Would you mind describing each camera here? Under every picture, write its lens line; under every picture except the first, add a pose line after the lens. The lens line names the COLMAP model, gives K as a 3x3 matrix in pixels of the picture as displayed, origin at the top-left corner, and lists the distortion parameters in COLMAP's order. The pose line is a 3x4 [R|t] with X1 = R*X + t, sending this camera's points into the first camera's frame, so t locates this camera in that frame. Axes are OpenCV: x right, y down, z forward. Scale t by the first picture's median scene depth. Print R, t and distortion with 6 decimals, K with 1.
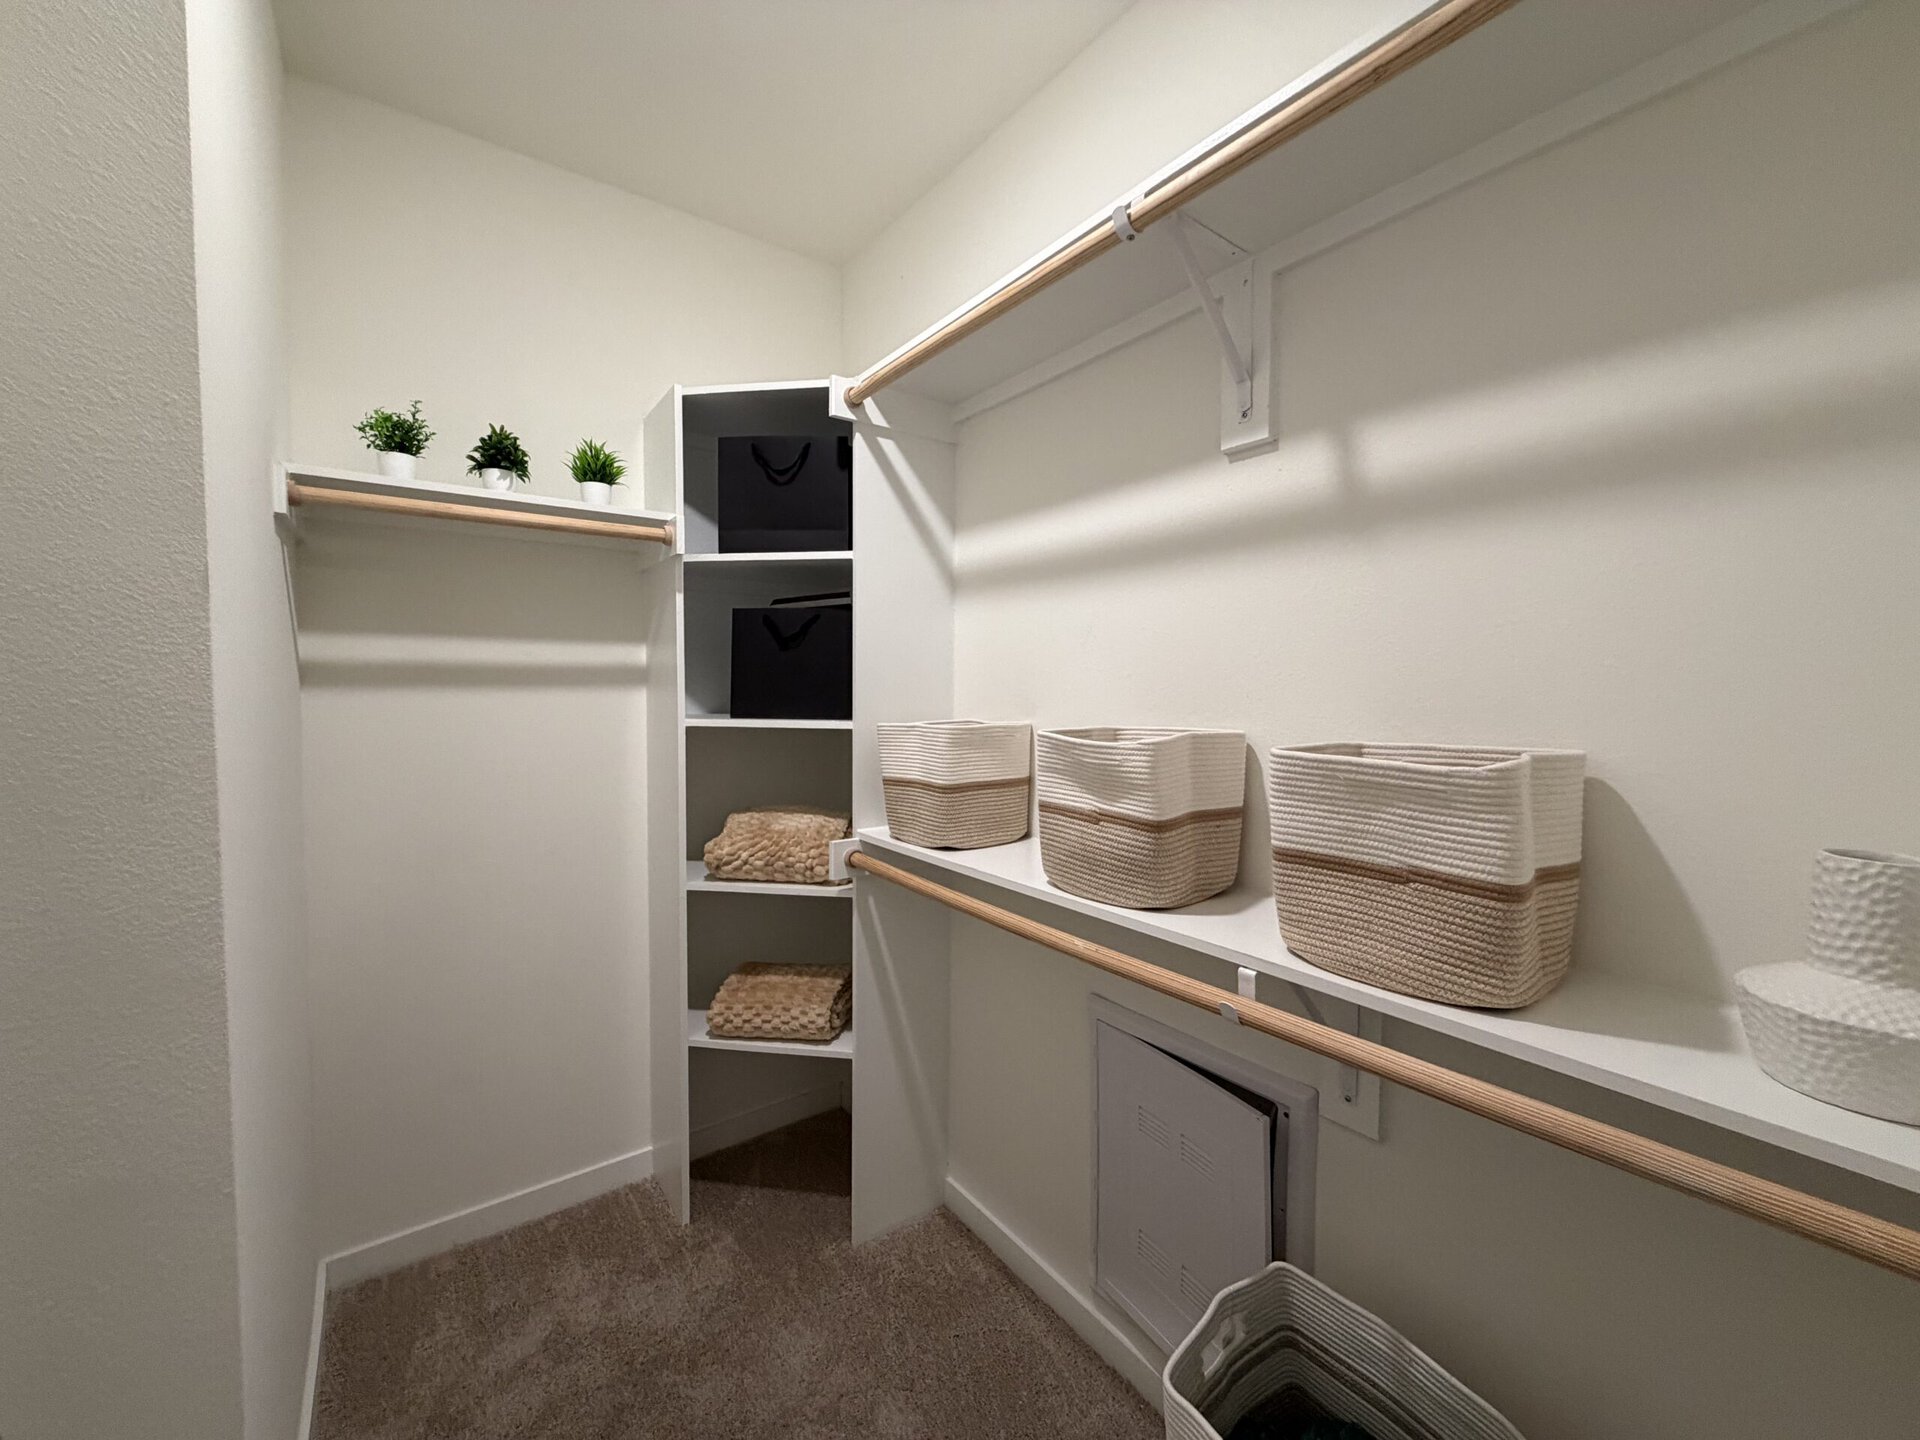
lens RADIAL K [[768.6, 0, 961.7], [0, 768.6, 717.7], [0, 0, 1]] dist [-0.002583, -0.000685]
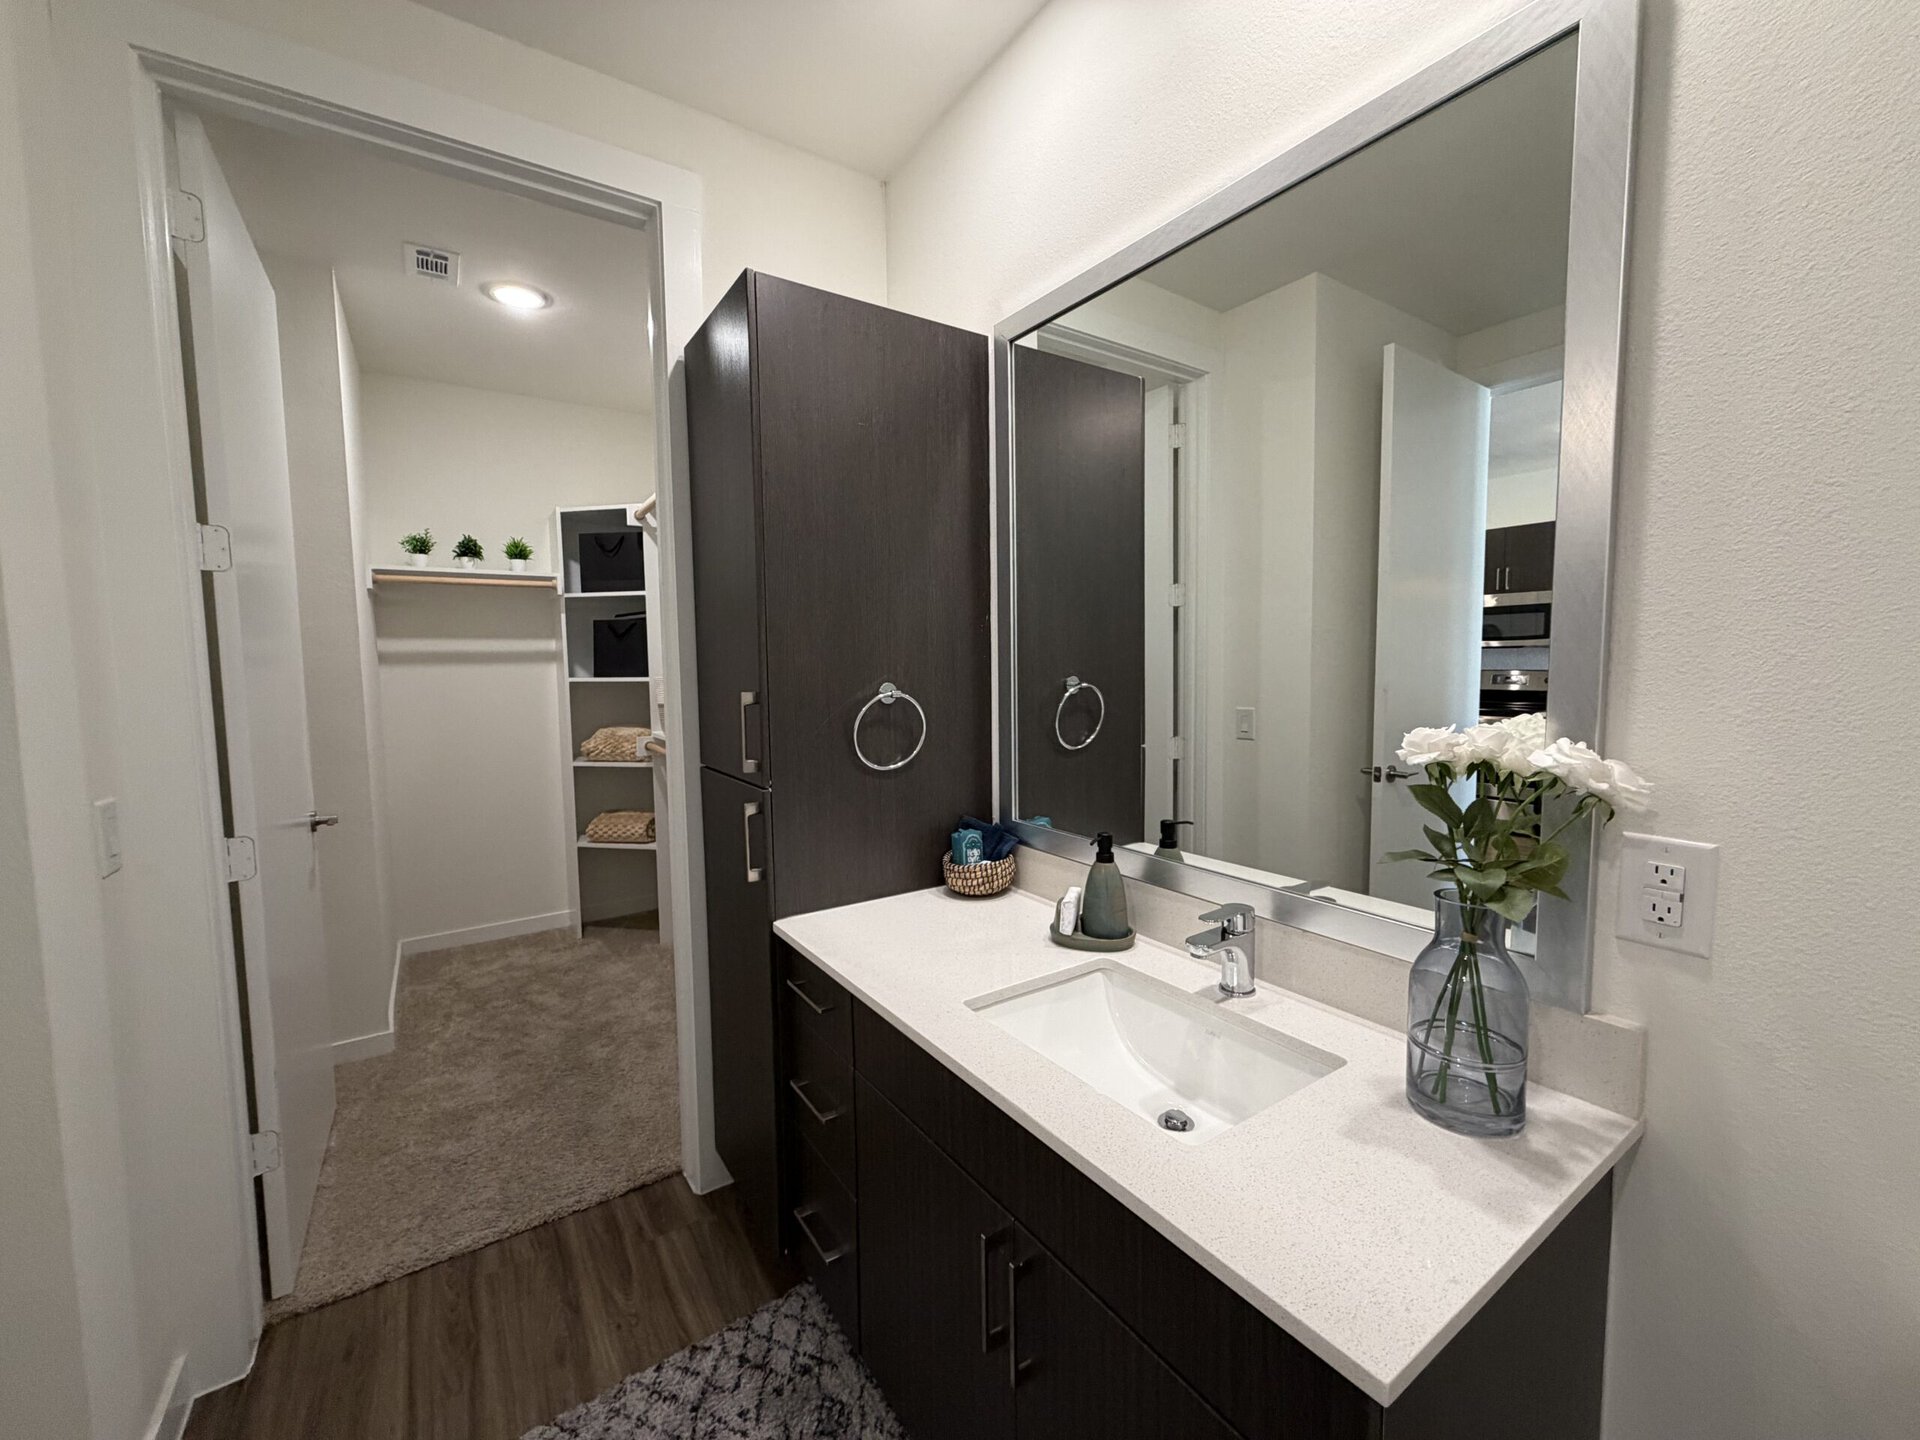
lens RADIAL K [[768.6, 0, 959.7], [0, 768.6, 718.4], [0, 0, 1]] dist [-0.002583, -0.000685]
pose [[0.998896, -0.016813, -0.043862, 0.744100], [0.018180, 0.999356, 0.030941, 0.063947], [0.043314, -0.031704, 0.998558, -0.943787]]
